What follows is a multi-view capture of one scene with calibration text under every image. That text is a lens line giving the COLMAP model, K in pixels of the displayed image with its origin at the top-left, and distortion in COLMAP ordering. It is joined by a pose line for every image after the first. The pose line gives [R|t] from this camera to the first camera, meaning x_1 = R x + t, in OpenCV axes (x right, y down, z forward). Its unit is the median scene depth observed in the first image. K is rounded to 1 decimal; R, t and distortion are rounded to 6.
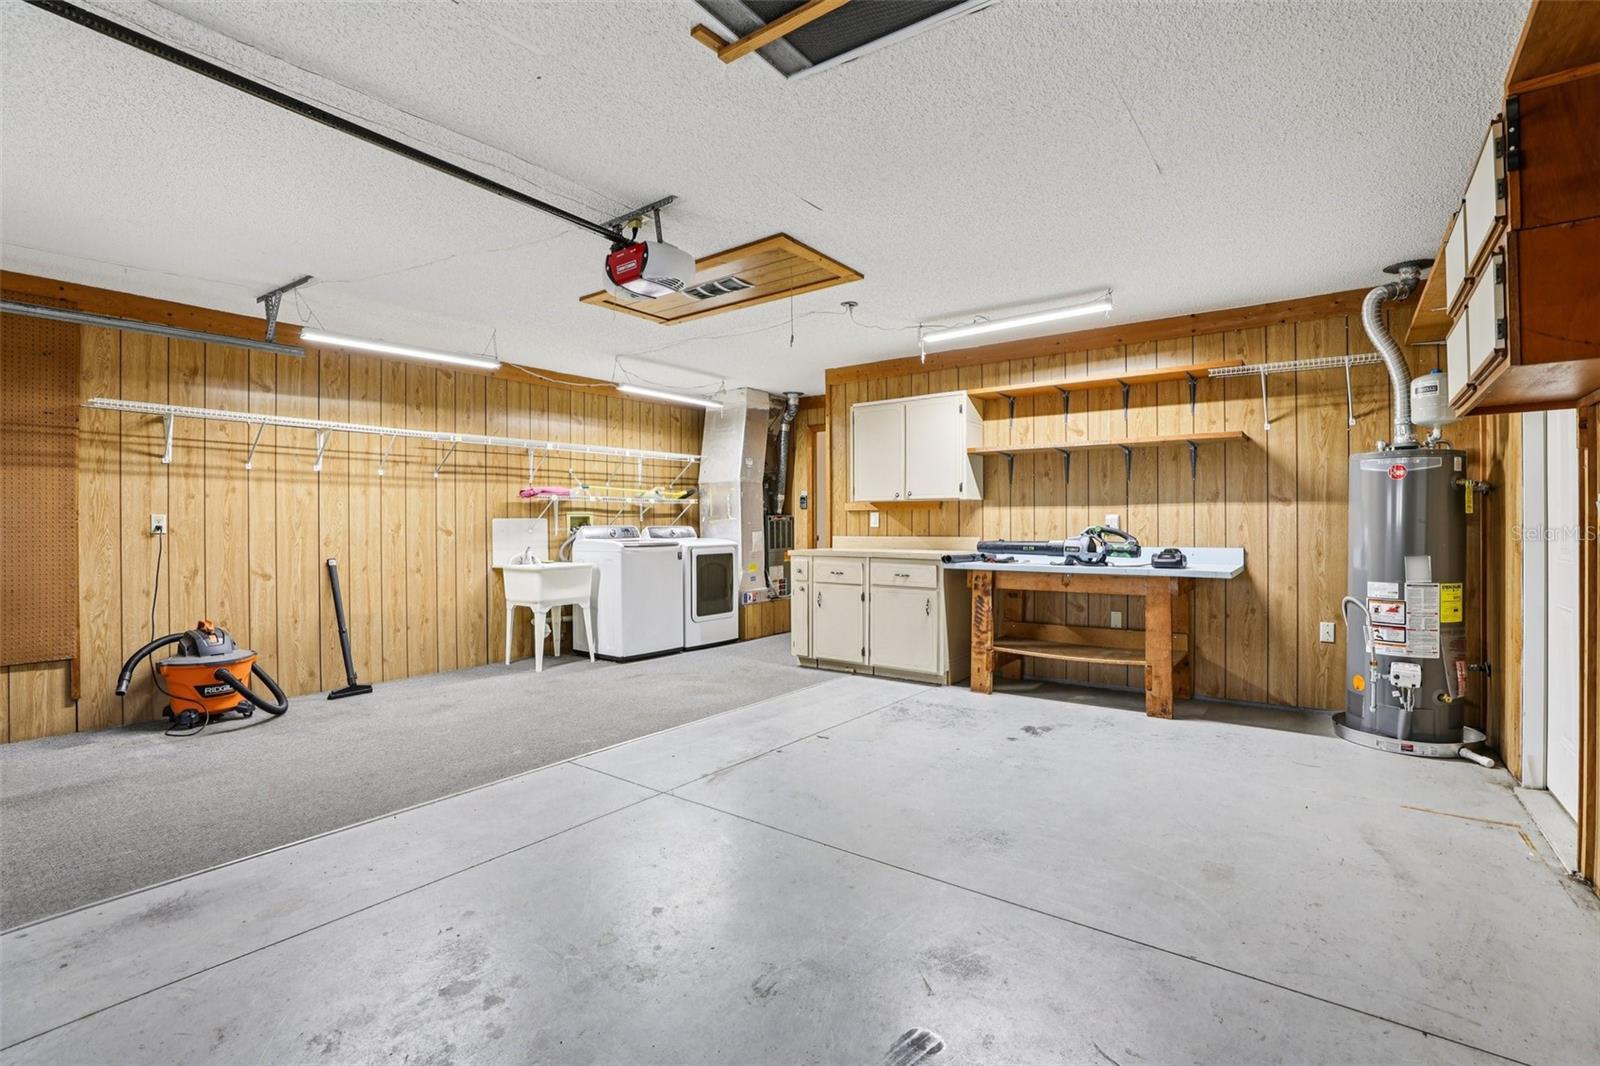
lens RADIAL K [[731.9, 0, 805.6], [0, 731.9, 528.3], [0, 0, 1]] dist [-0.033097, 0.008615]
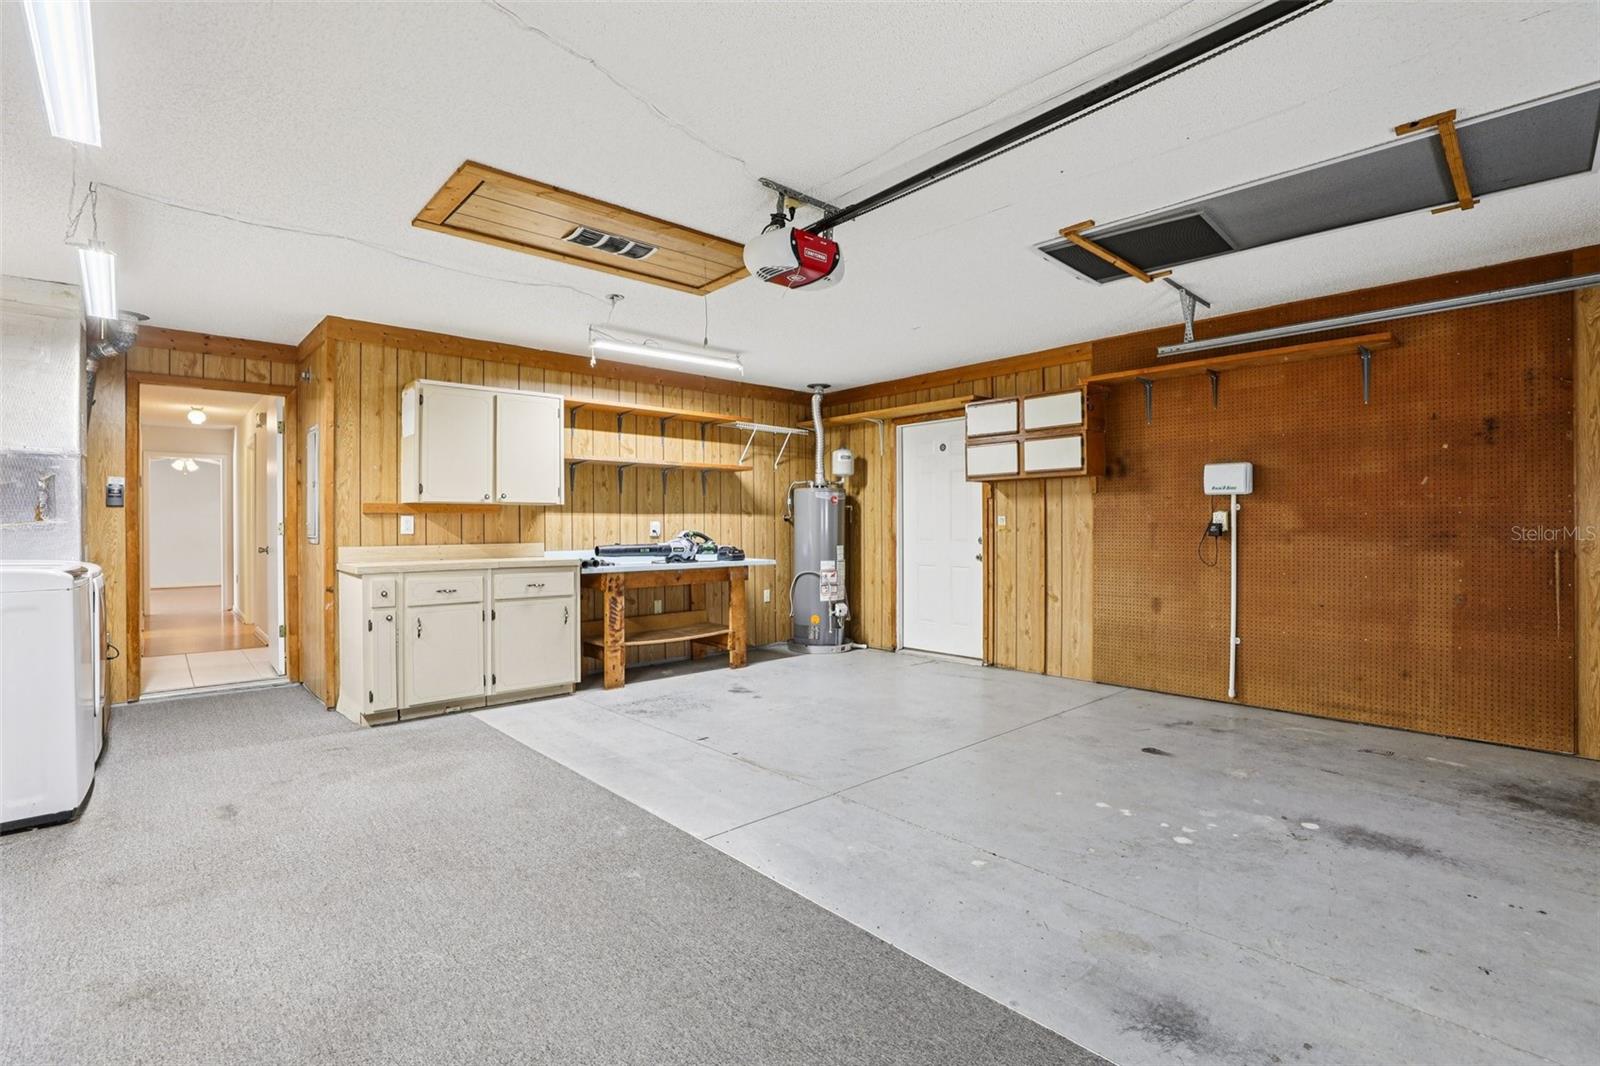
lens RADIAL K [[731.9, 0, 796.9], [0, 731.9, 529.1], [0, 0, 1]] dist [-0.033097, 0.008615]
pose [[0.189007, -0.000096, 0.981976, -0.747065], [0.010689, 0.999941, -0.001959, -0.001008], [-0.981918, 0.010867, 0.188997, 0.536555]]
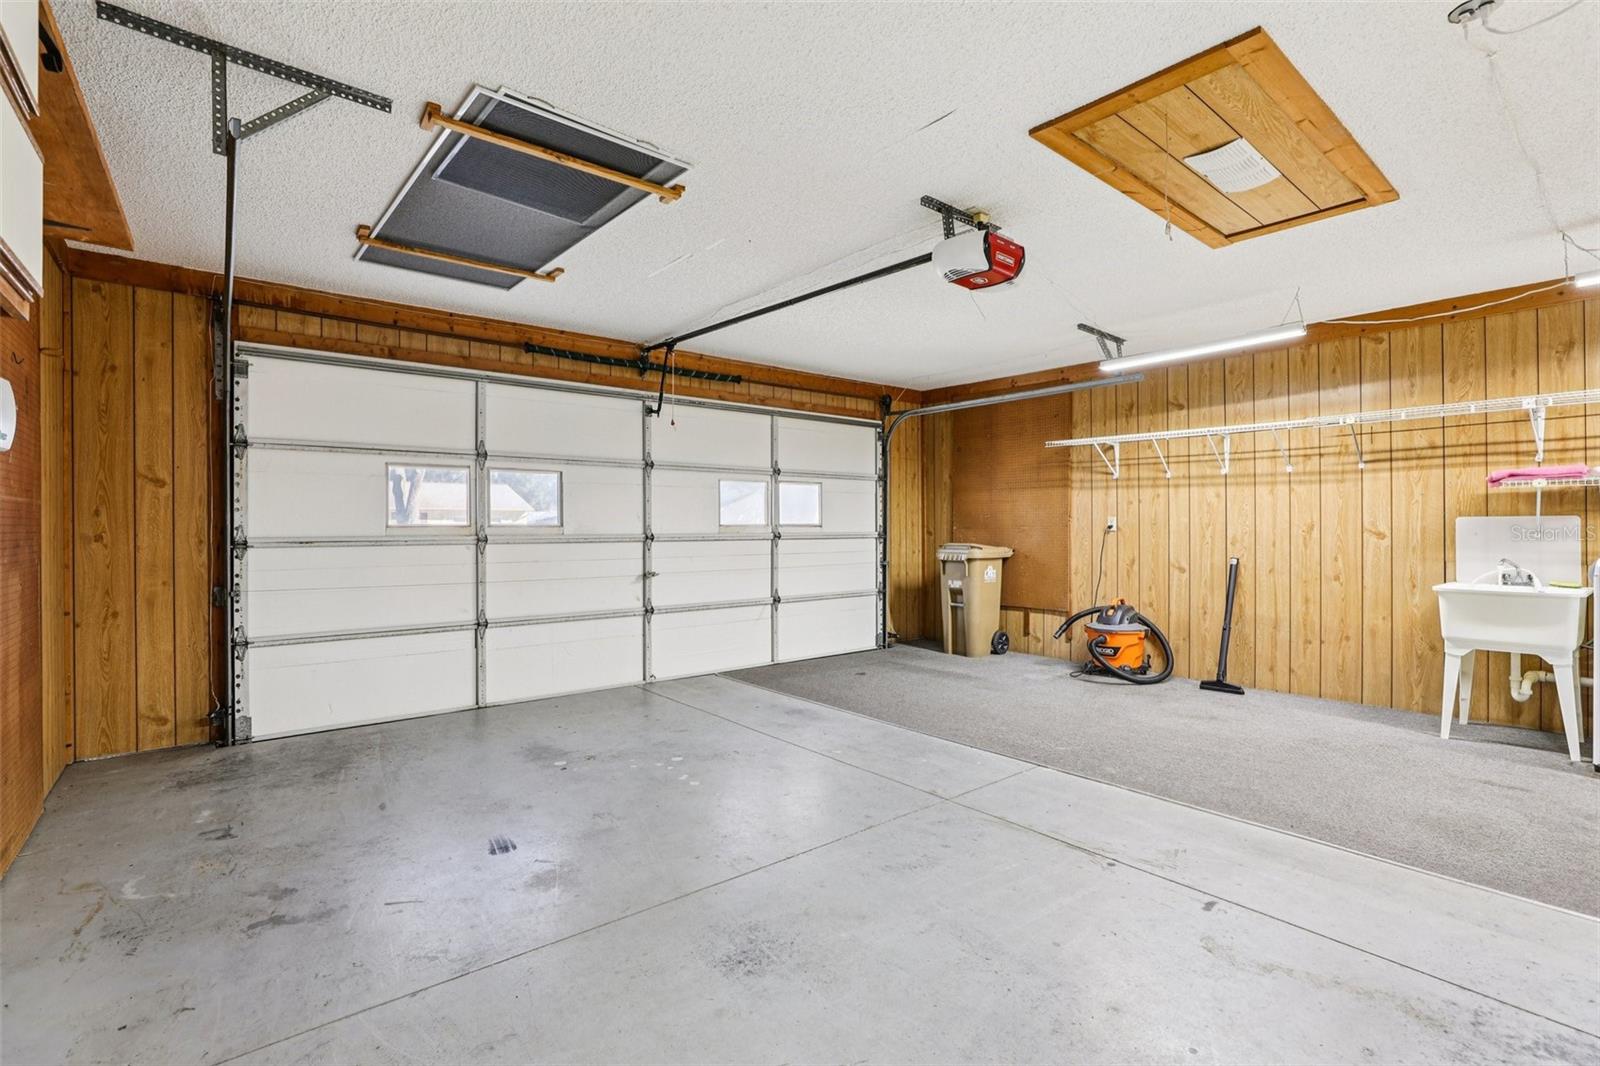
lens RADIAL K [[731.9, 0, 801.1], [0, 731.9, 529.6], [0, 0, 1]] dist [-0.033097, 0.008615]
pose [[-0.237584, 0.010136, -0.971314, 0.501845], [-0.004985, 0.999920, 0.011654, -0.007315], [0.971354, 0.007611, -0.237514, 0.651068]]
